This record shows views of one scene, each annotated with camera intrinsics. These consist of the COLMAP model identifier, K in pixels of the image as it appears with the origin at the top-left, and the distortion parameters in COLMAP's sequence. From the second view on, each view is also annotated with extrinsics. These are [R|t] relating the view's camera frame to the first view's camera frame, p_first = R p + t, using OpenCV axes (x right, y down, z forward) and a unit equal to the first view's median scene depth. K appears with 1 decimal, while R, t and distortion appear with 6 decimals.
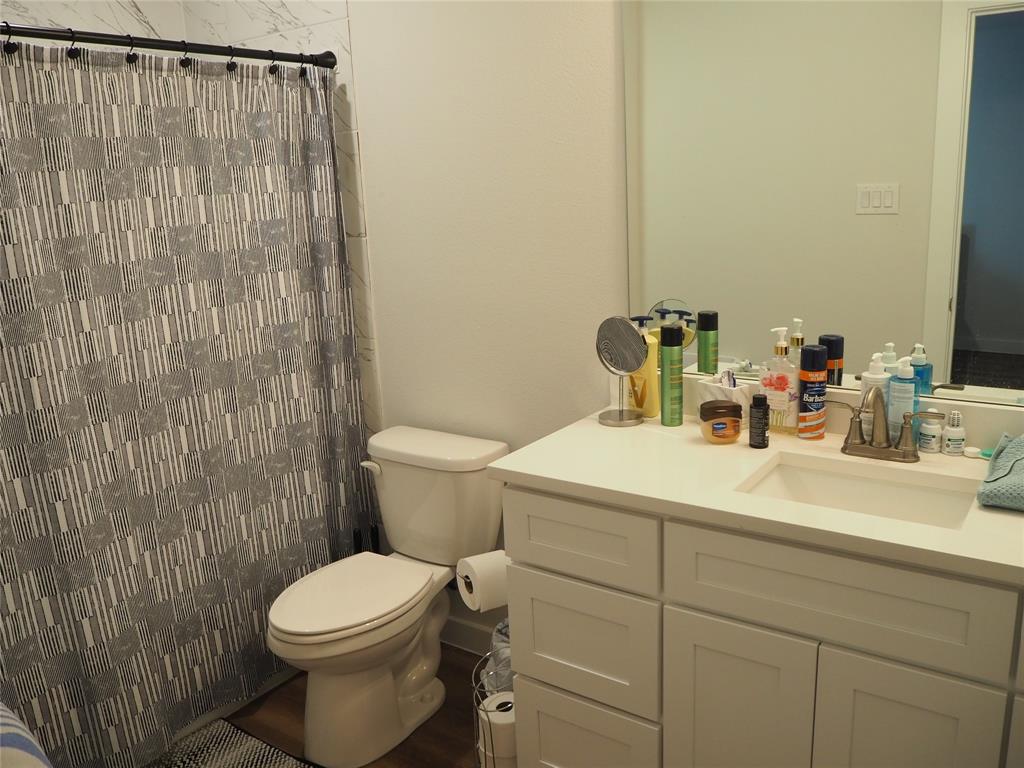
lens RADIAL K [[860.1, 0, 514.7], [0, 860.1, 381.1], [0, 0, 1]] dist [-0.057522, 0.027351]
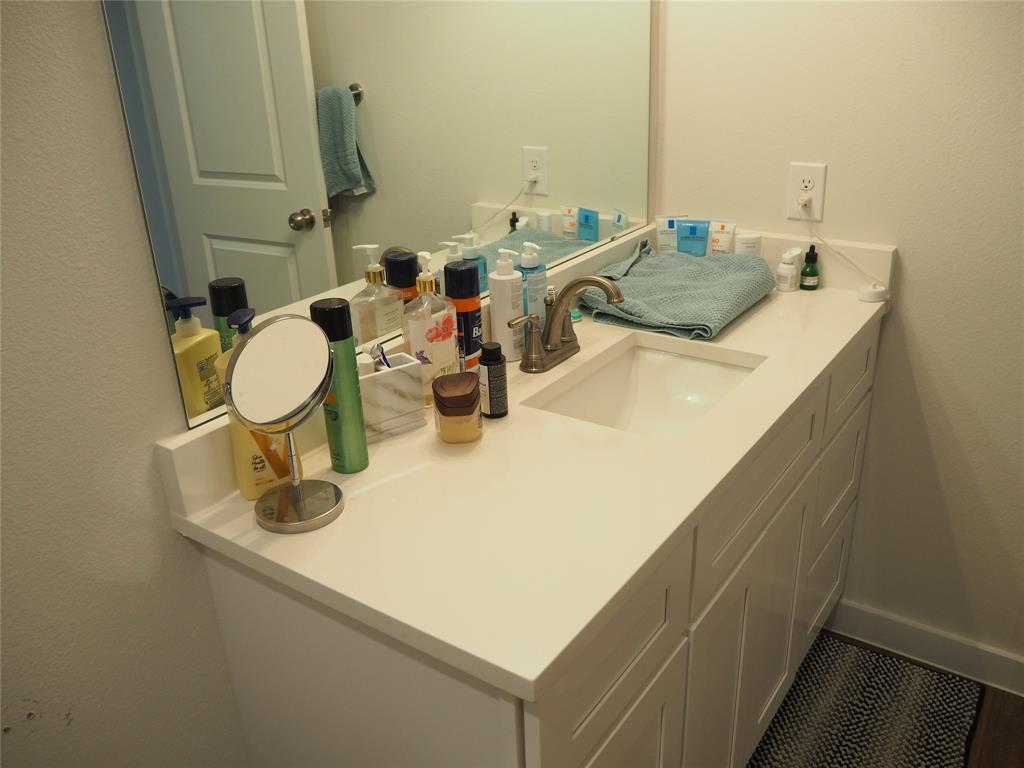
lens RADIAL K [[860.1, 0, 514.7], [0, 860.1, 381.1], [0, 0, 1]] dist [-0.057522, 0.027351]
pose [[-0.000358, -0.353610, 0.935393, -0.593836], [0.268061, 0.901126, 0.340758, -0.297739], [-0.963402, 0.250865, 0.094466, 1.435196]]
